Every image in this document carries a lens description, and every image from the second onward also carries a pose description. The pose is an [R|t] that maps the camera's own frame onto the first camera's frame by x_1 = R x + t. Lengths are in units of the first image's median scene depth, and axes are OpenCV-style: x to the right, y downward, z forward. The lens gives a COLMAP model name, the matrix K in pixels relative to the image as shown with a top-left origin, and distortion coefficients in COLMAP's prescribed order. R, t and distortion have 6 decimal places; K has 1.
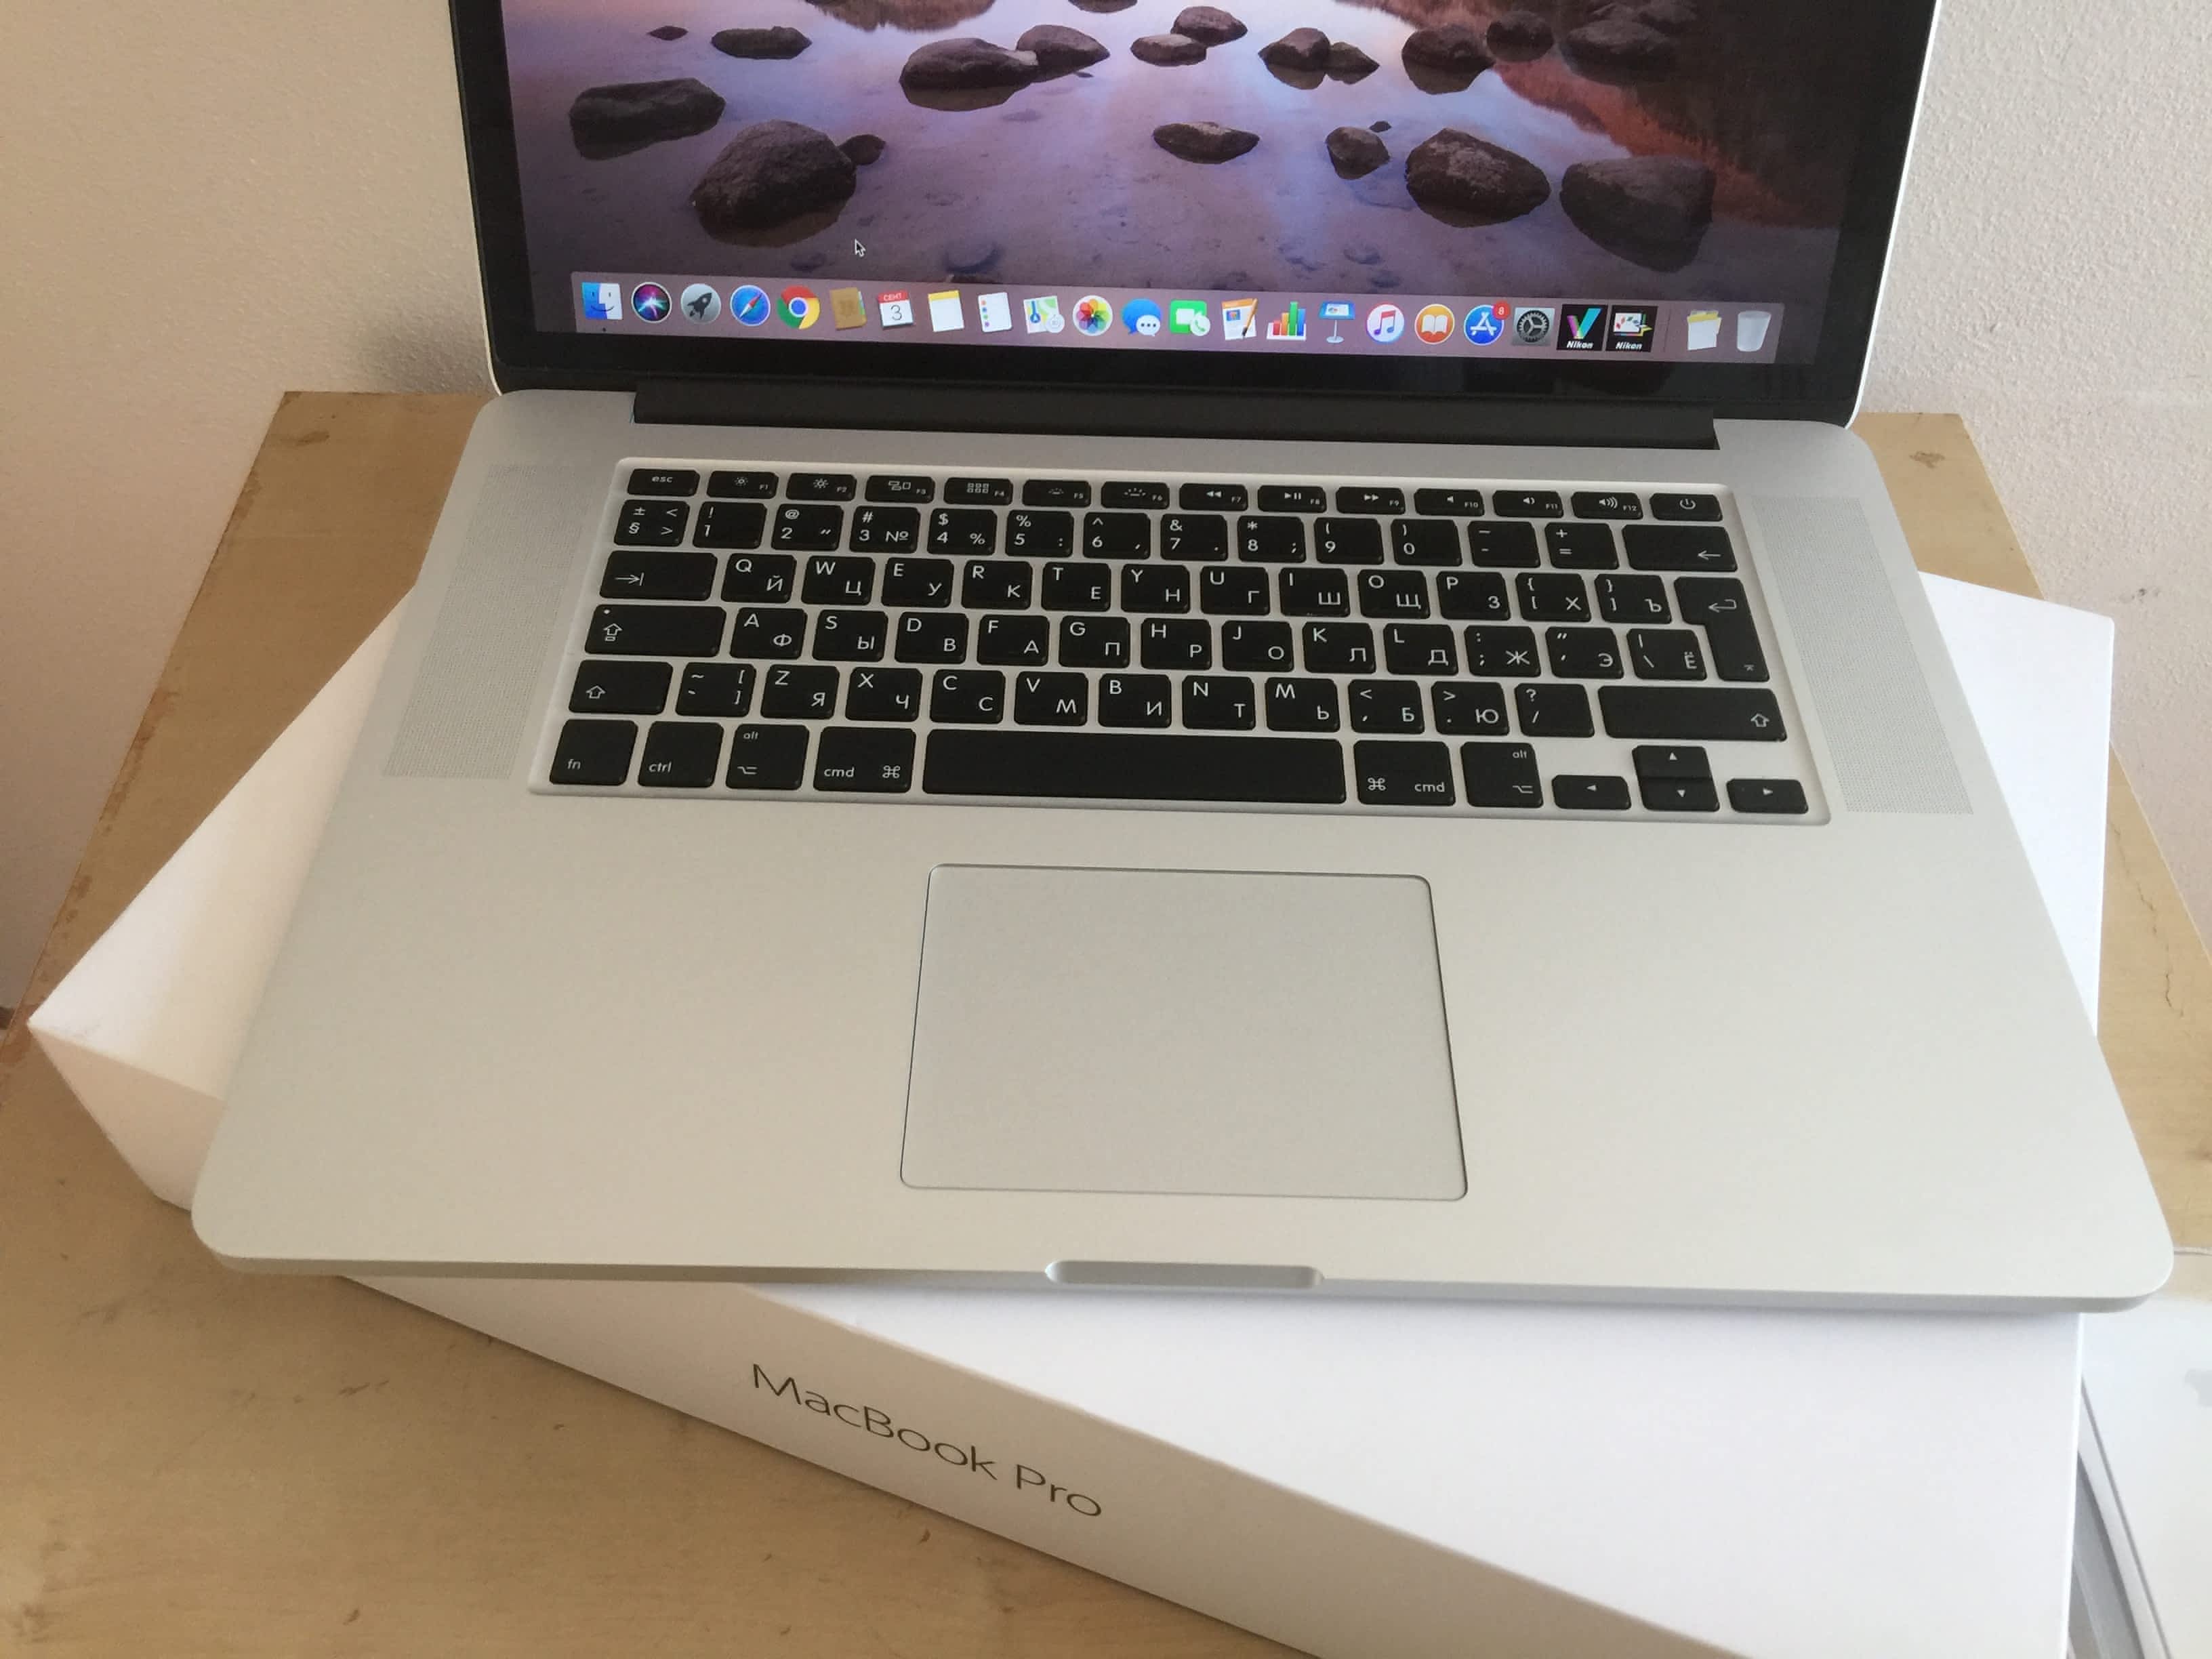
lens RADIAL K [[1903.3, 0, 1088.7], [0, 1903.3, 826.1], [0, 0, 1]] dist [0.065964, -0.123052]
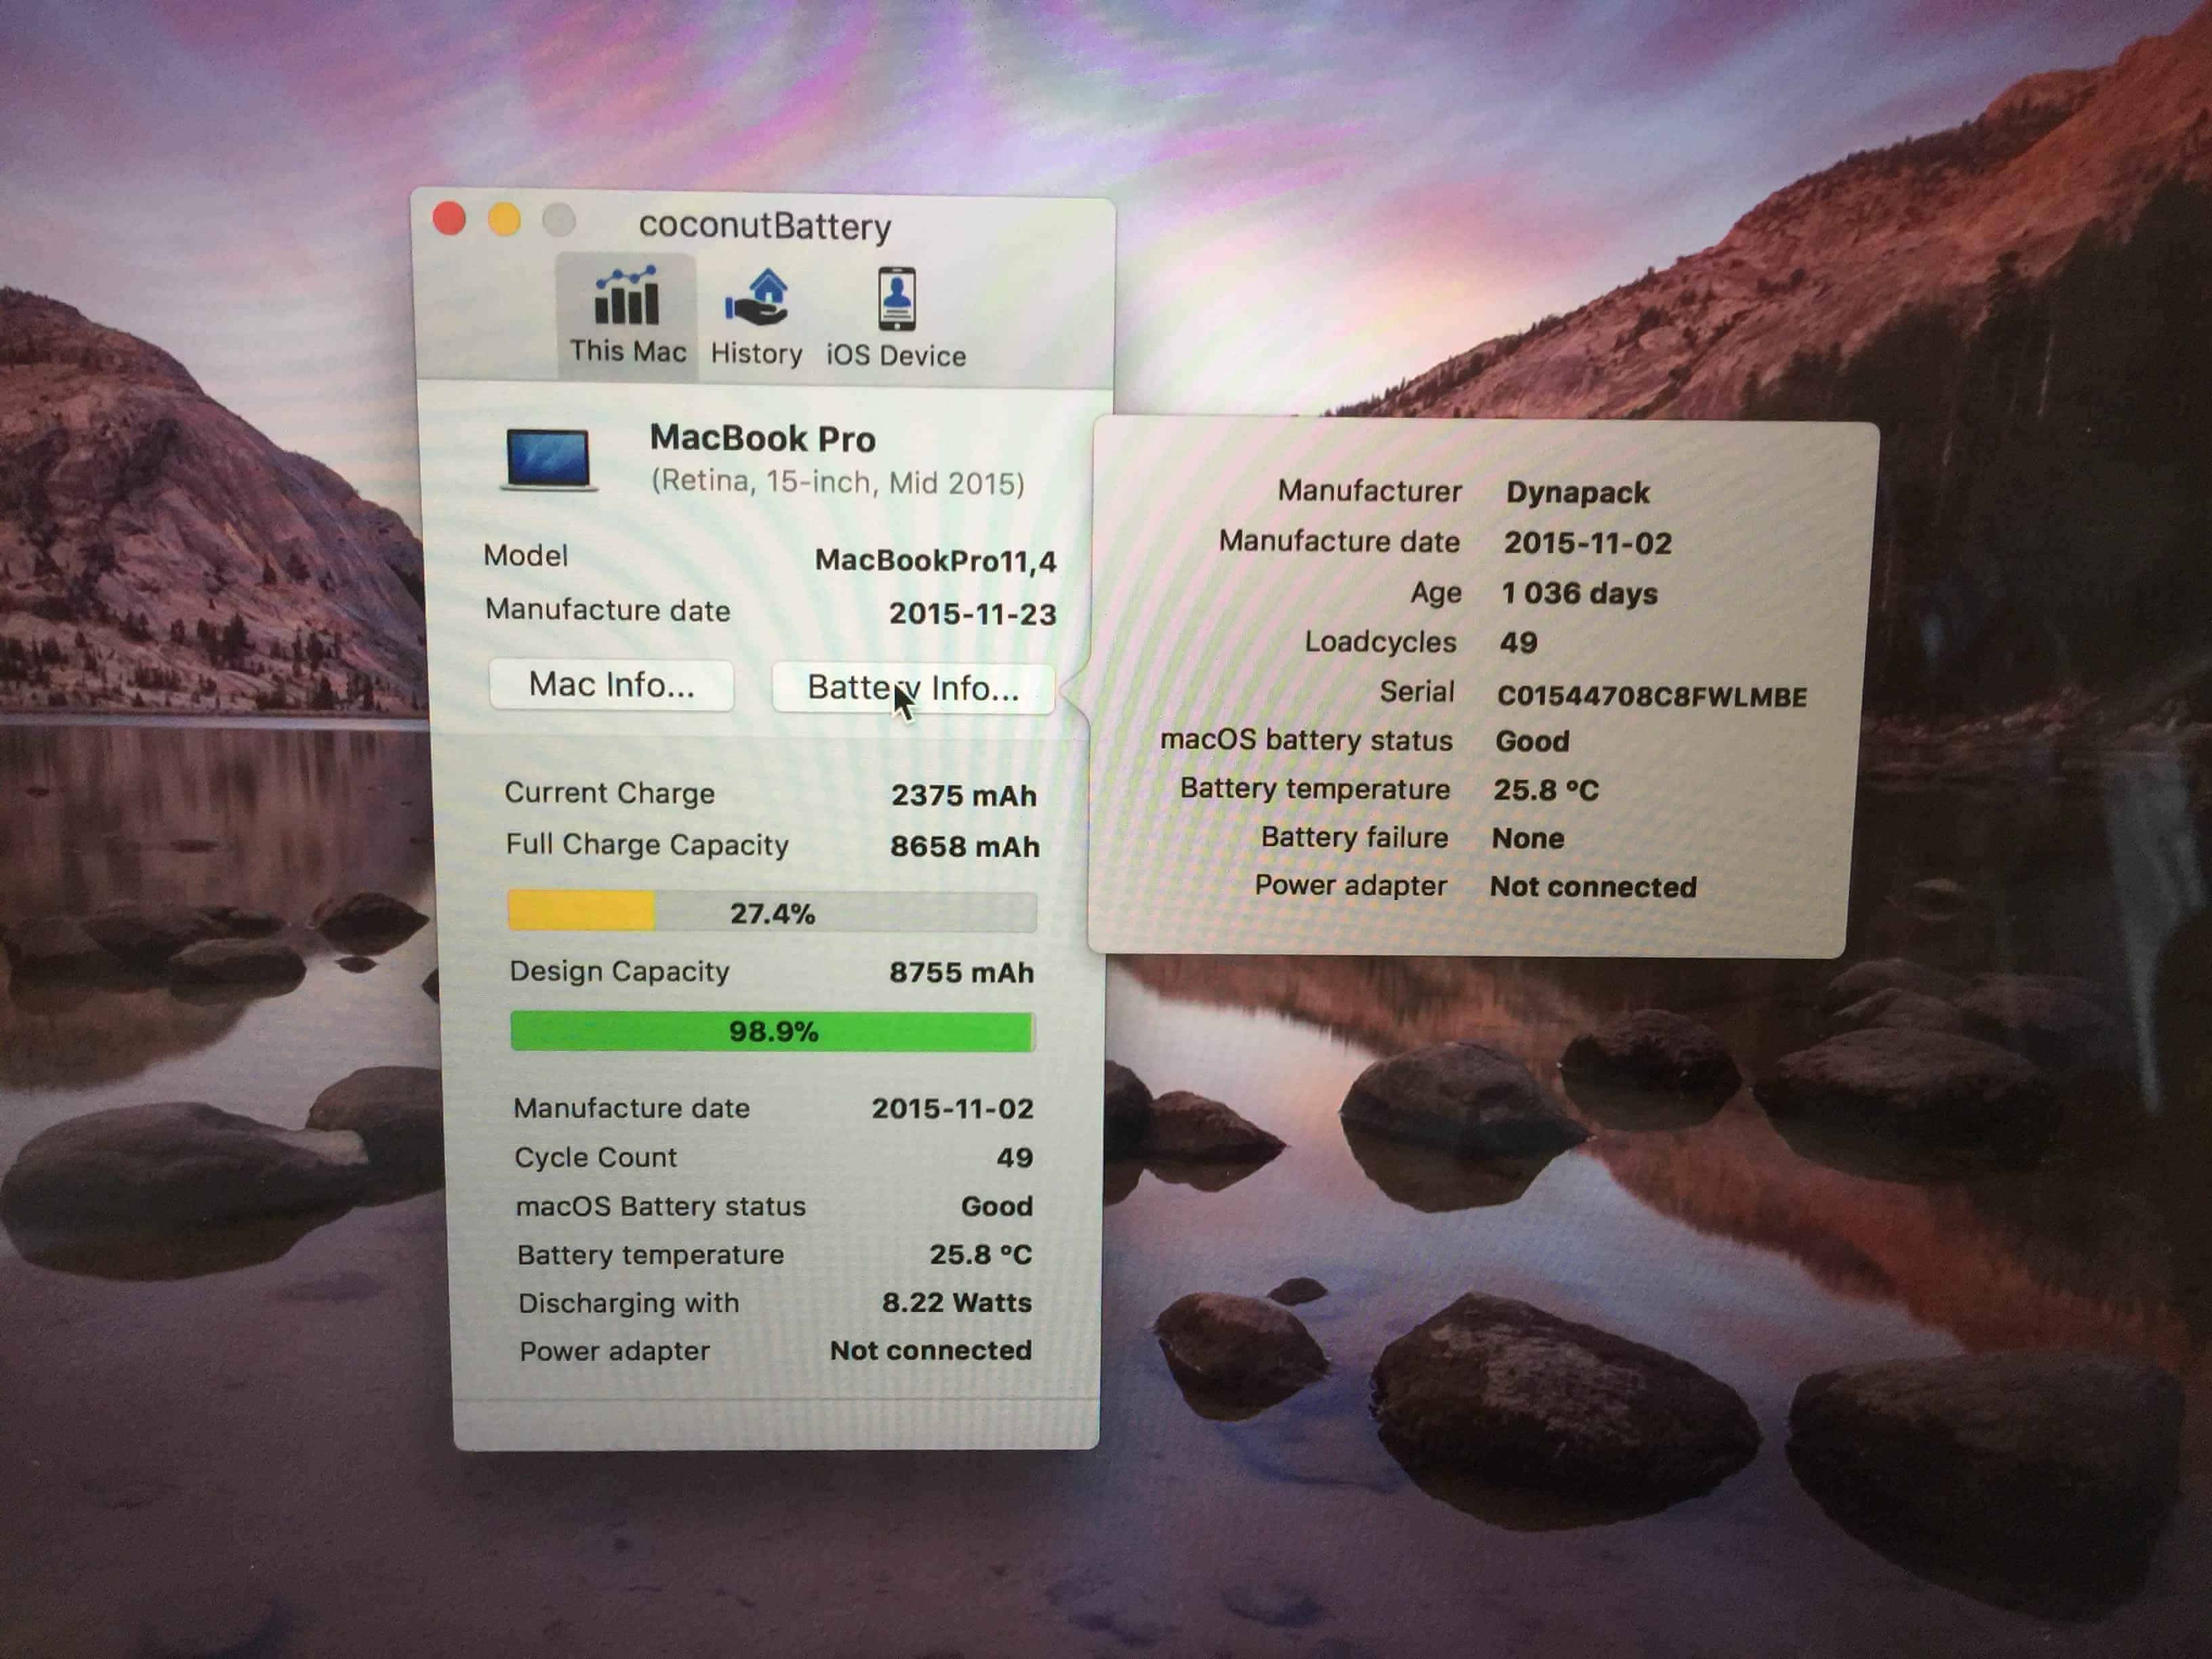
lens RADIAL K [[1903.3, 0, 1061.7], [0, 1903.3, 827.9], [0, 0, 1]] dist [0.065964, -0.123052]
pose [[0.999417, -0.017984, 0.029009, 0.096554], [0.026535, 0.943954, -0.329008, -0.328027], [-0.021466, 0.329586, 0.943881, 0.616721]]
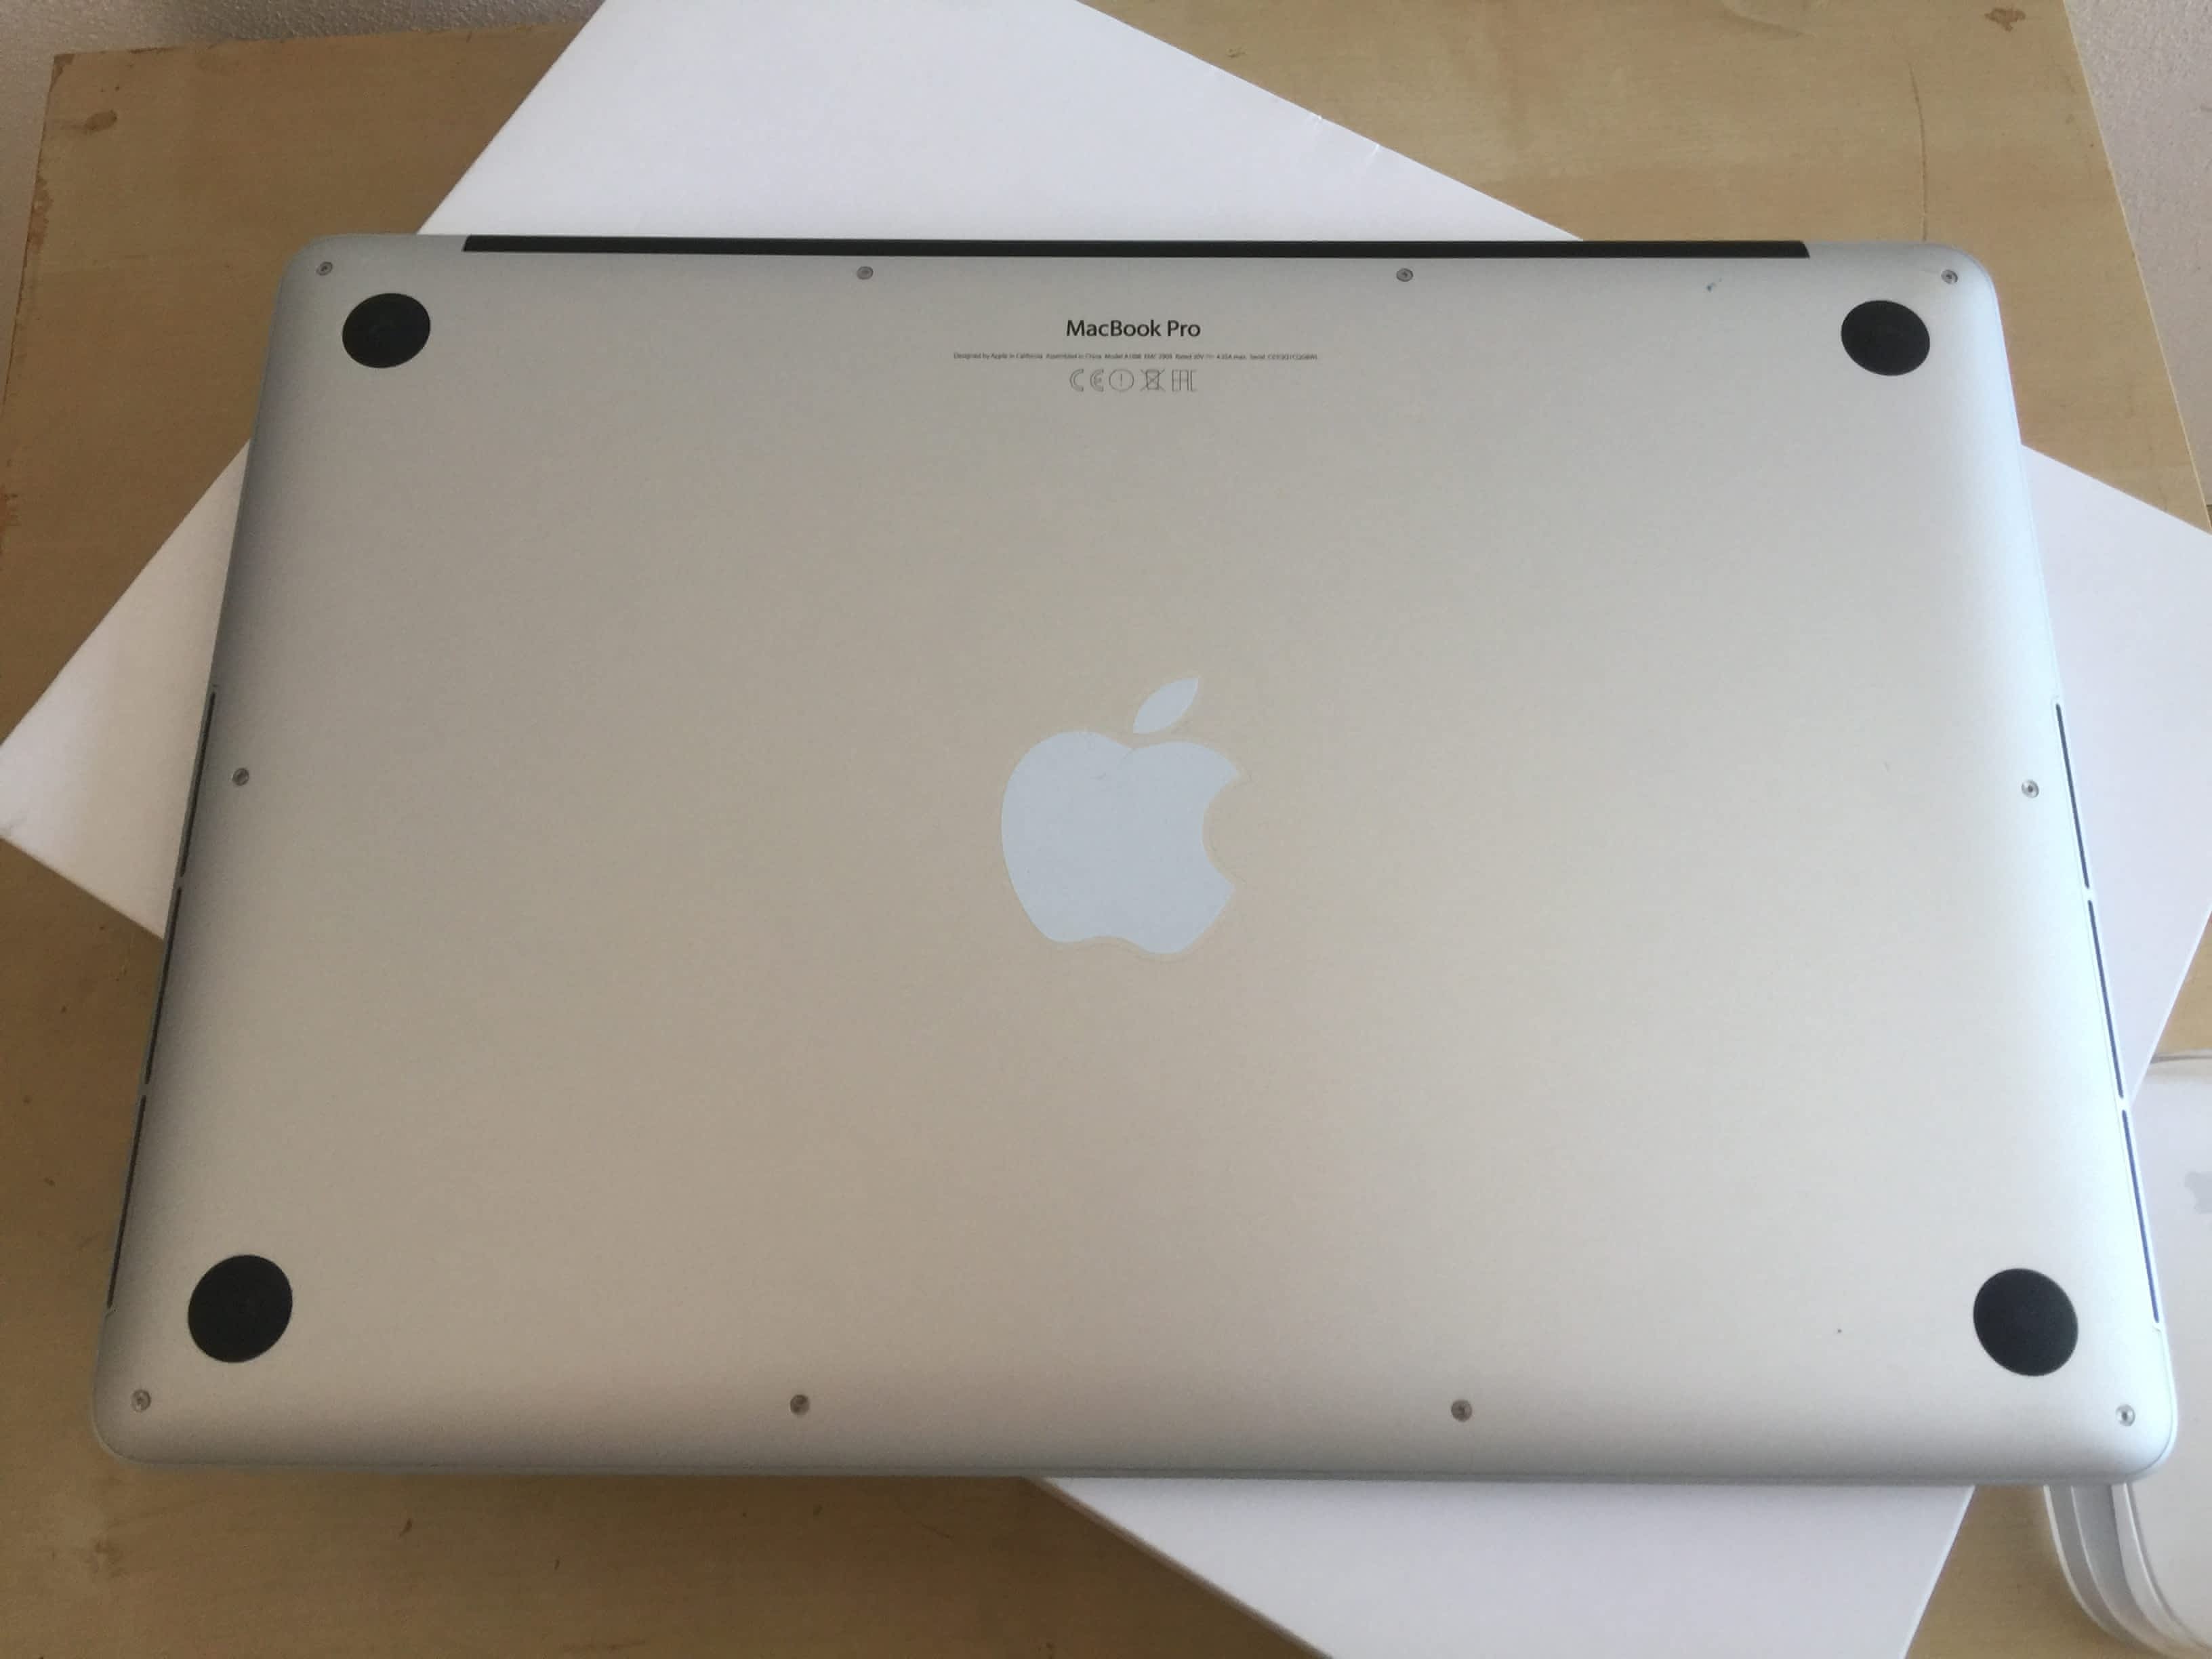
lens RADIAL K [[1903.3, 0, 1102.7], [0, 1903.3, 845.6], [0, 0, 1]] dist [0.065964, -0.123052]
pose [[0.997694, -0.067859, -0.000947, 0.020394], [0.063519, 0.928789, 0.365125, -0.242729], [-0.023897, -0.364344, 0.930958, 0.116605]]
